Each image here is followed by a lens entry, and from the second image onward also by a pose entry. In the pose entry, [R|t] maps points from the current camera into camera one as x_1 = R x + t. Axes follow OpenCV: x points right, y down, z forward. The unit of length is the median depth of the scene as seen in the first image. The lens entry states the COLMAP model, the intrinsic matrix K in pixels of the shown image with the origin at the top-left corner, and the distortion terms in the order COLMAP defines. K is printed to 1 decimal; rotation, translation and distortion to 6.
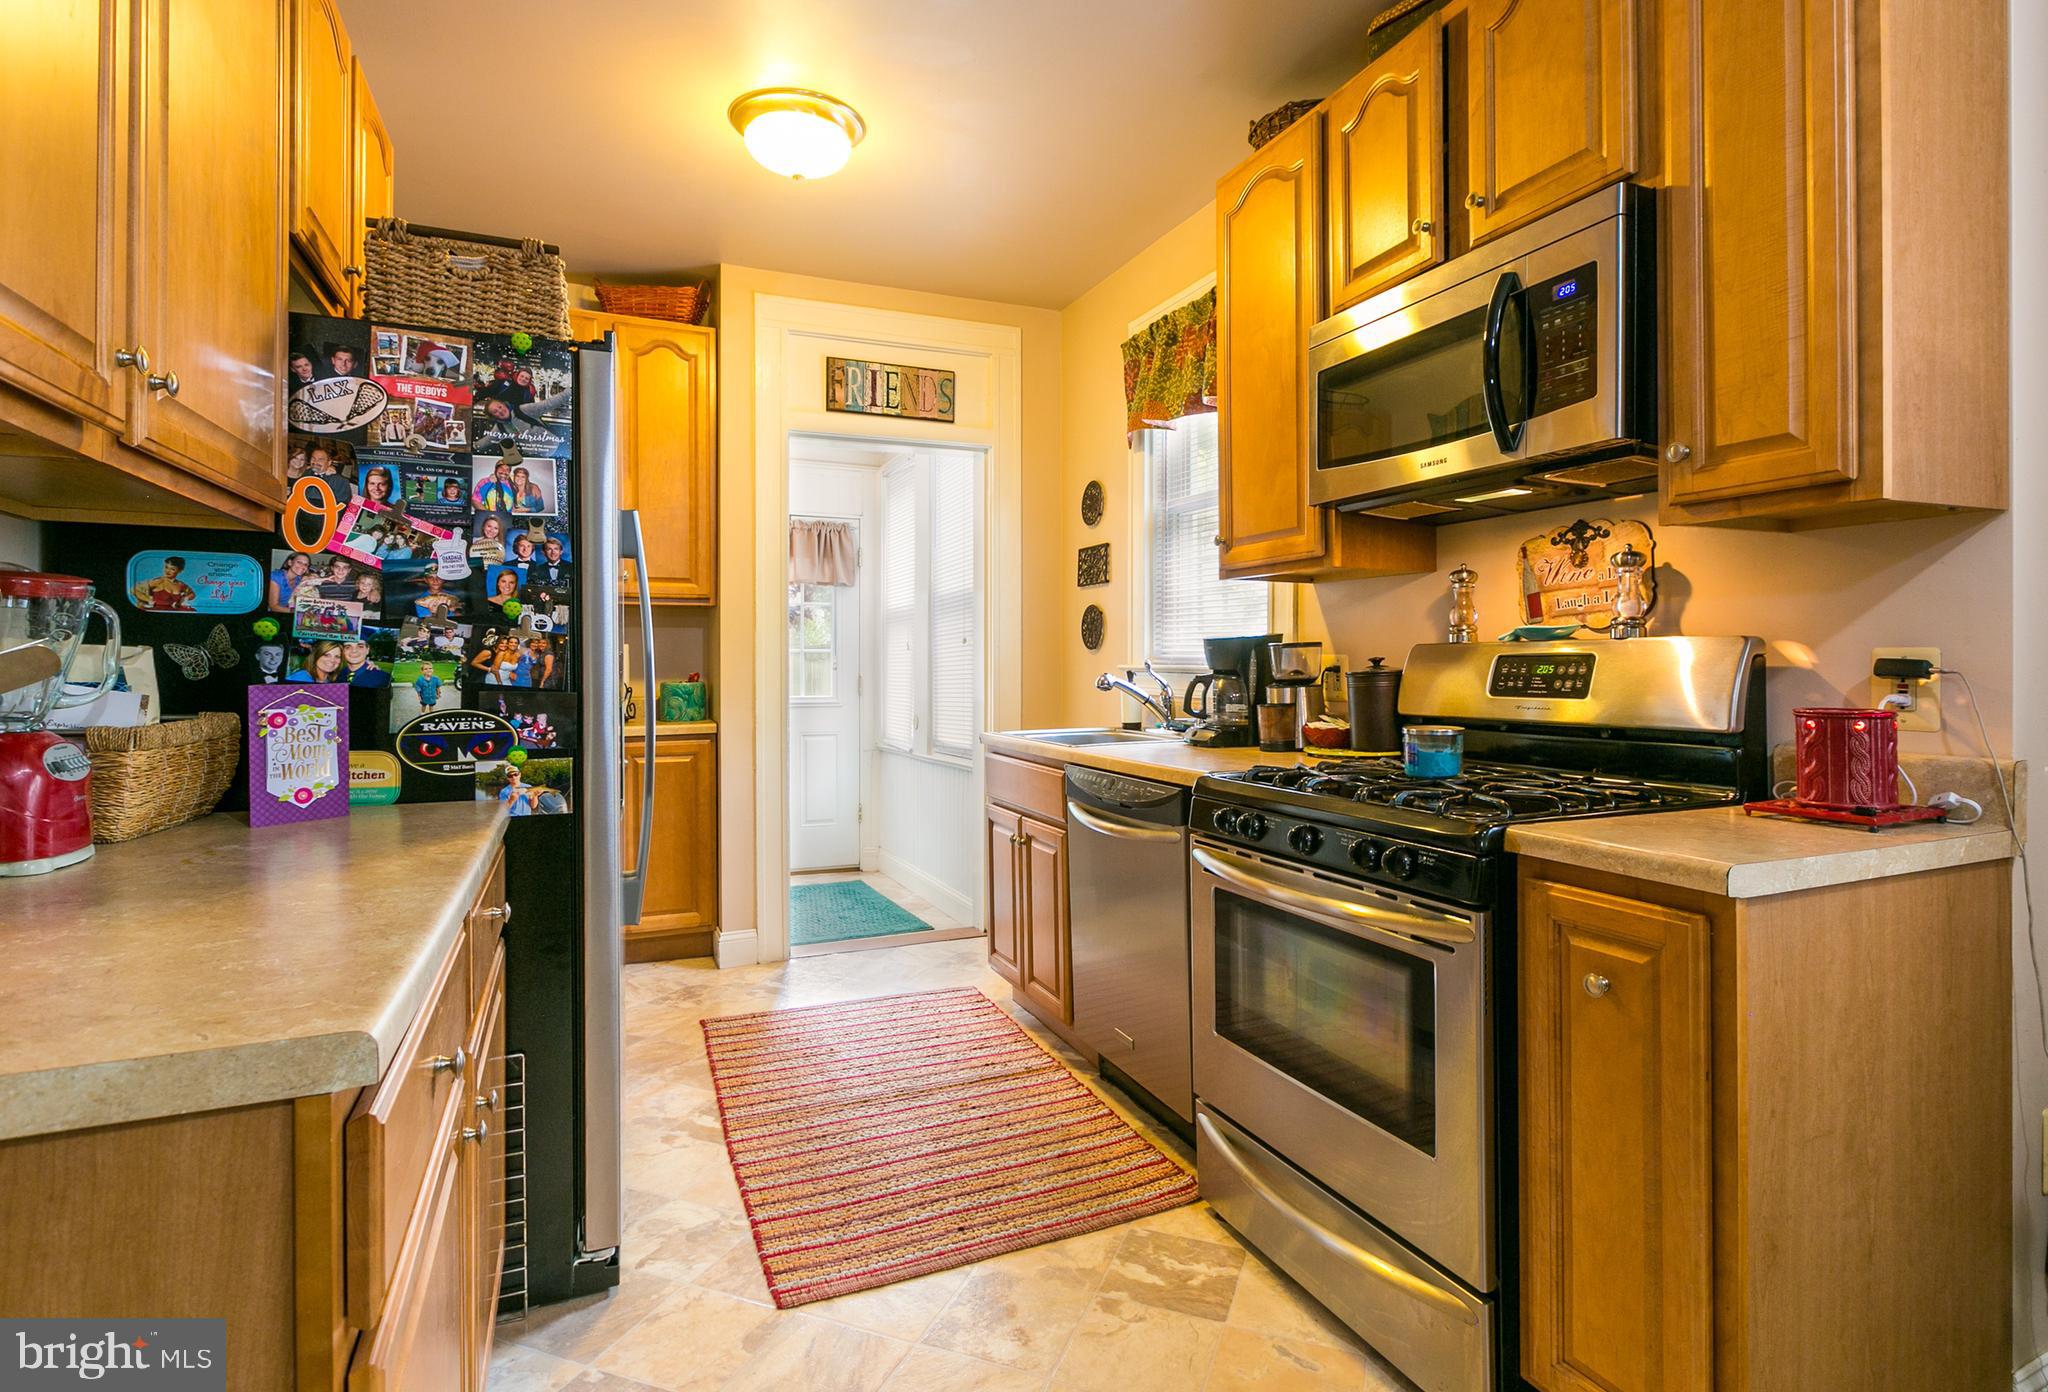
lens RADIAL K [[986.6, 0, 1017.7], [0, 986.6, 679.2], [0, 0, 1]] dist [0.003727, 0.000641]
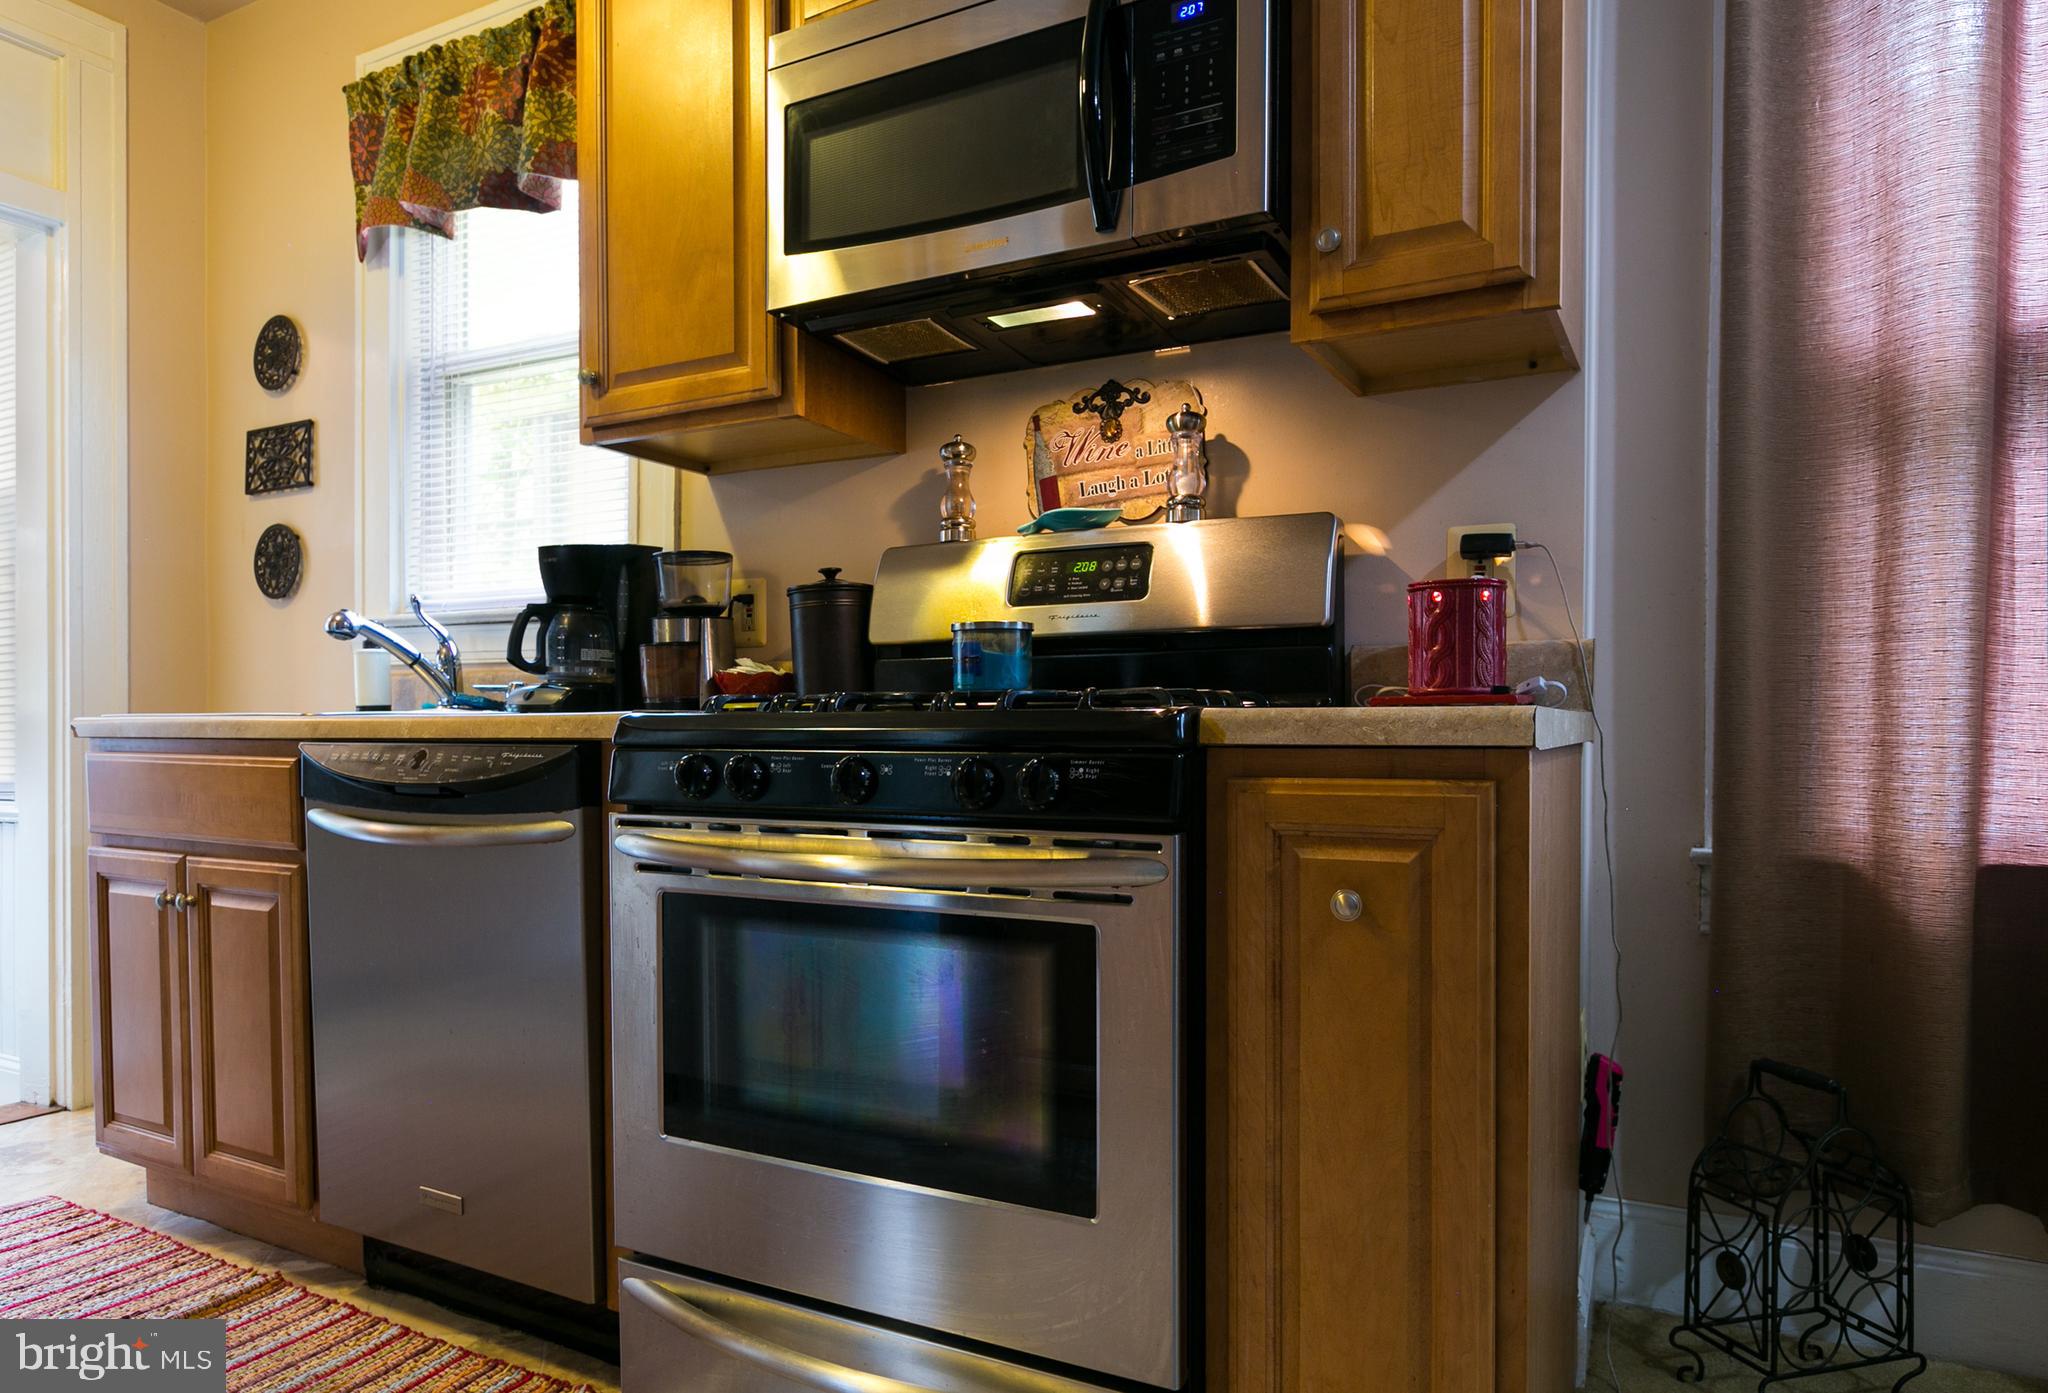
lens RADIAL K [[1280.3, 0, 1010.8], [0, 1280.3, 739.8], [0, 0, 1]] dist [-0.007737, 0.004871]
pose [[0.791636, -0.007548, 0.610946, -0.088798], [0.001560, 0.999945, 0.010332, 0.091346], [-0.610990, -0.007226, 0.791605, 0.211261]]
